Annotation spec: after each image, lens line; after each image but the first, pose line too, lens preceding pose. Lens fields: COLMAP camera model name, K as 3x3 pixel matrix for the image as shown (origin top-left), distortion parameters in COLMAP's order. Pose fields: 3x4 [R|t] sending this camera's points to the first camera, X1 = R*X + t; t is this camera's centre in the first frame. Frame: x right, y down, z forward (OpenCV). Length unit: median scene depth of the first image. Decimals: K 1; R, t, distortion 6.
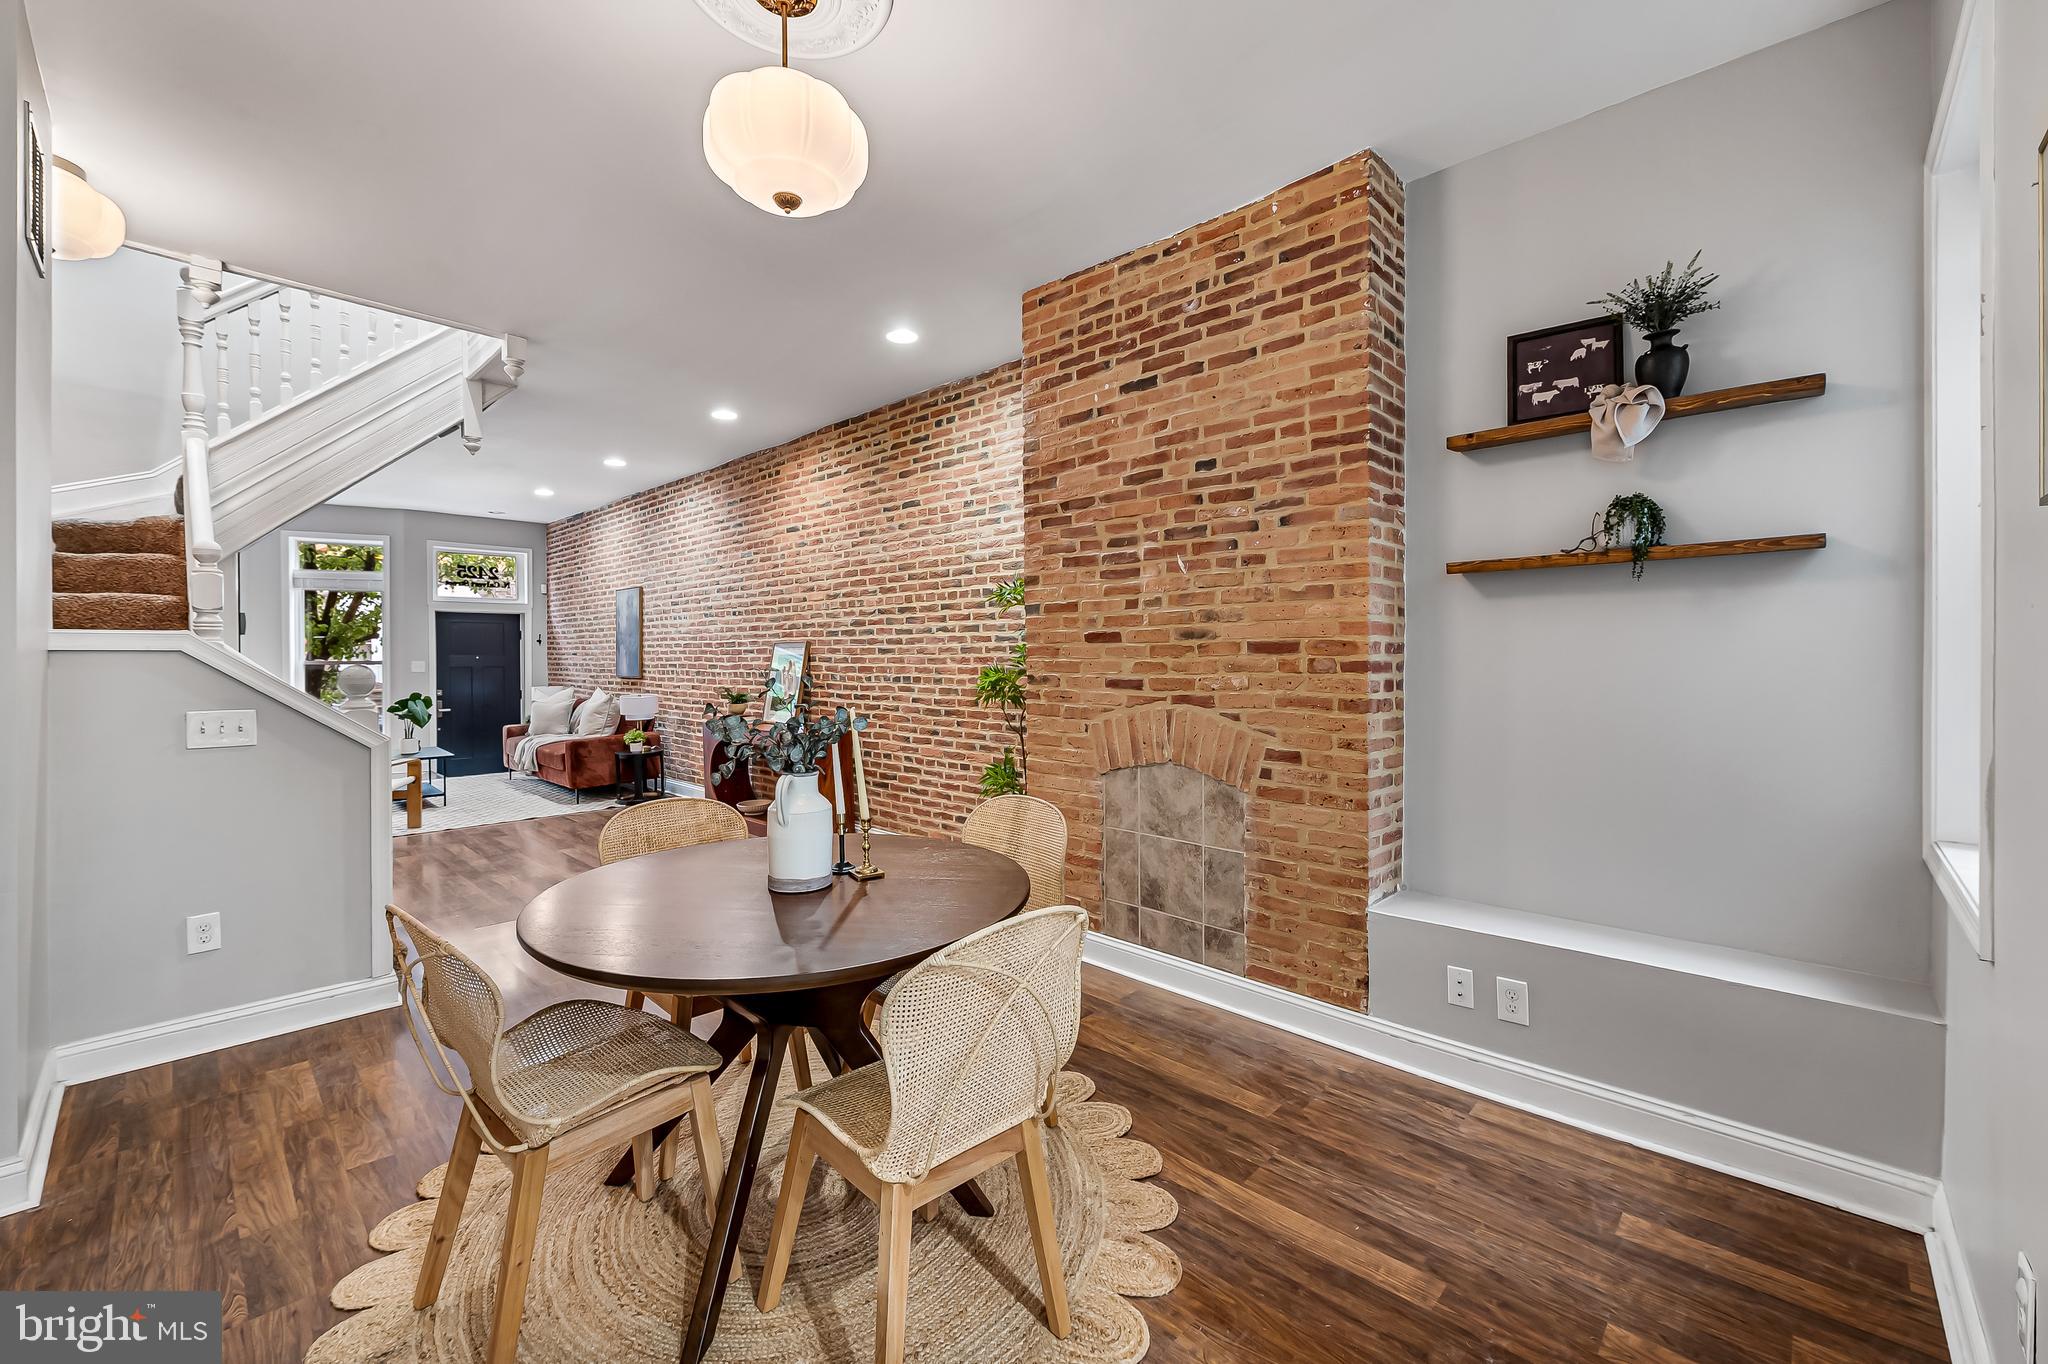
lens RADIAL K [[816.7, 0, 1037.6], [0, 816.7, 665.5], [0, 0, 1]] dist [-0.007788, -0.000451]
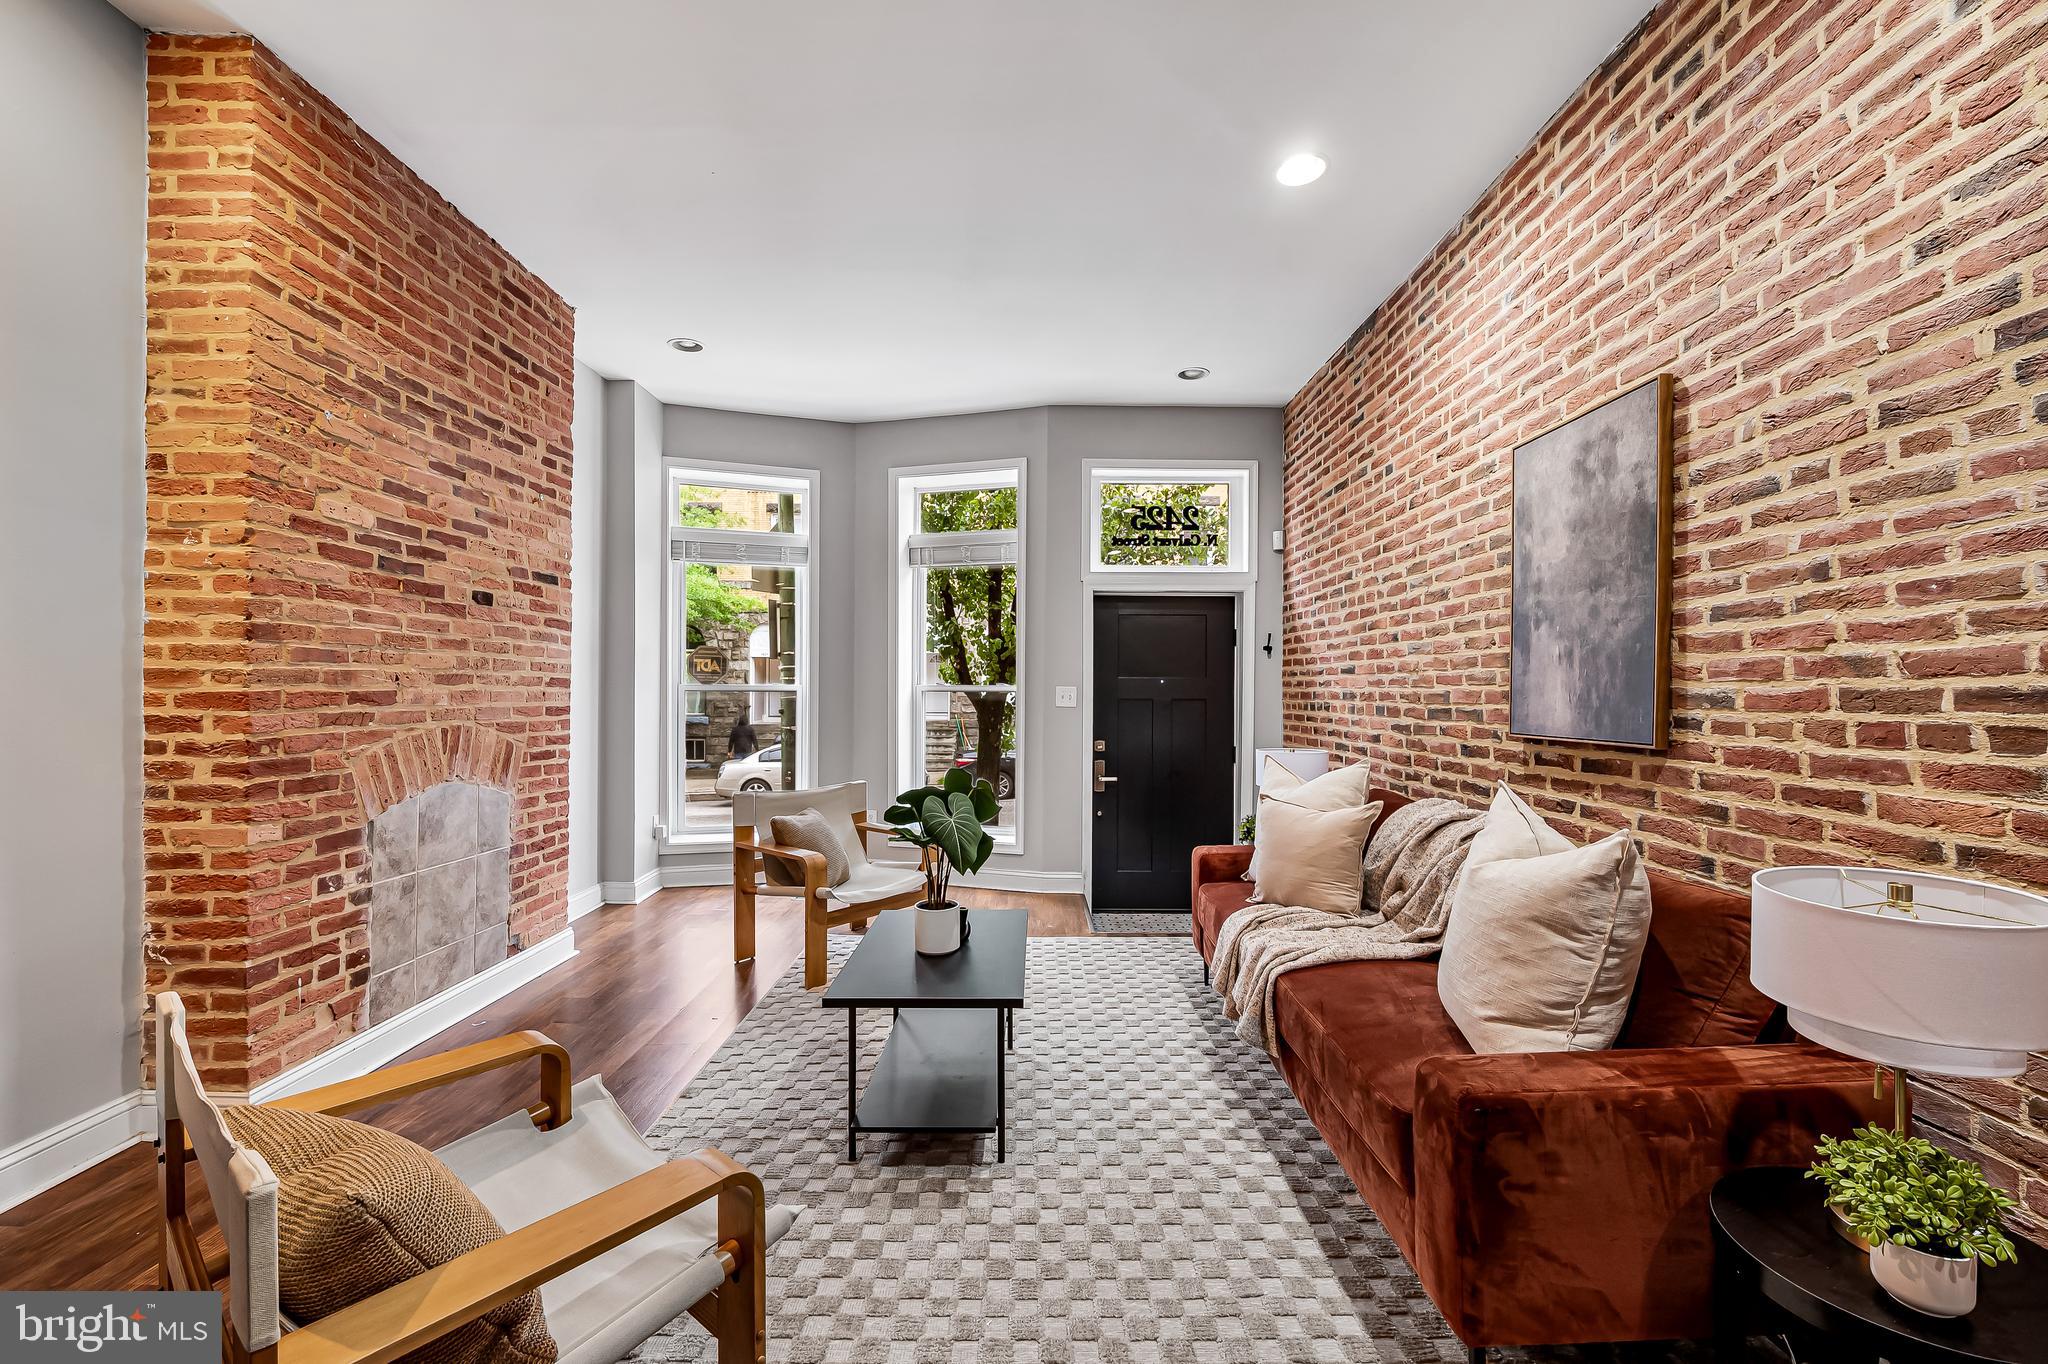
lens RADIAL K [[816.7, 0, 1036.7], [0, 816.7, 684.2], [0, 0, 1]] dist [-0.007788, -0.000451]
pose [[0.695297, 0.001364, -0.718721, -0.696175], [-0.019569, 0.999663, -0.017034, 0.005221], [0.718456, 0.025908, 0.695090, 1.095957]]
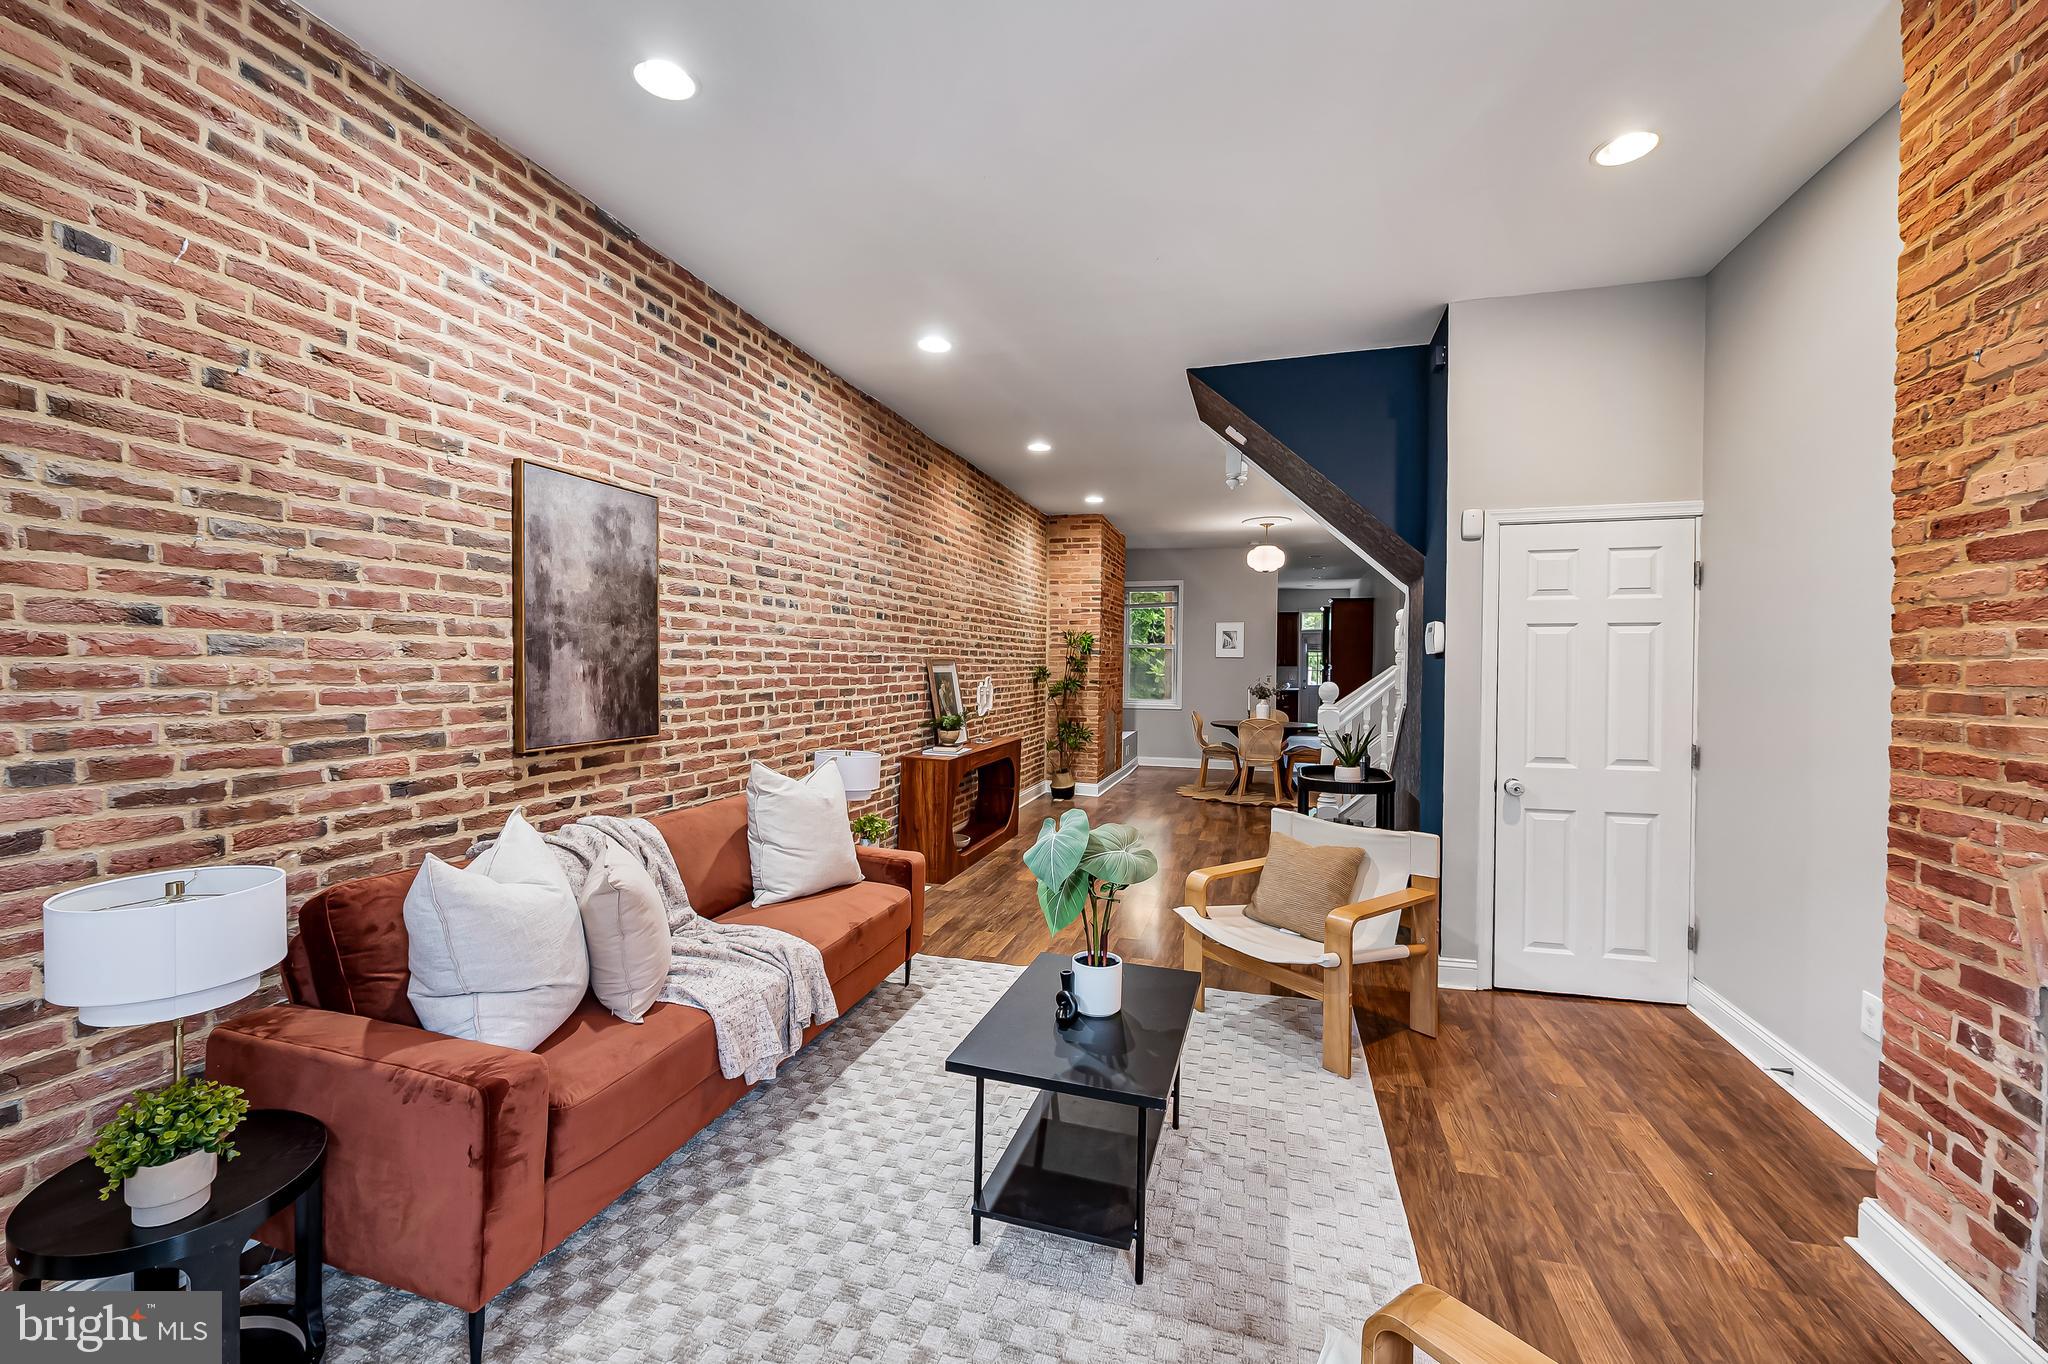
lens RADIAL K [[816.7, 0, 1016.3], [0, 816.7, 674.5], [0, 0, 1]] dist [-0.007788, -0.000451]
pose [[-0.442013, -0.010540, 0.896947, -1.416241], [0.006265, 0.999870, 0.014837, -0.029214], [-0.896987, 0.012177, -0.441890, 1.595424]]
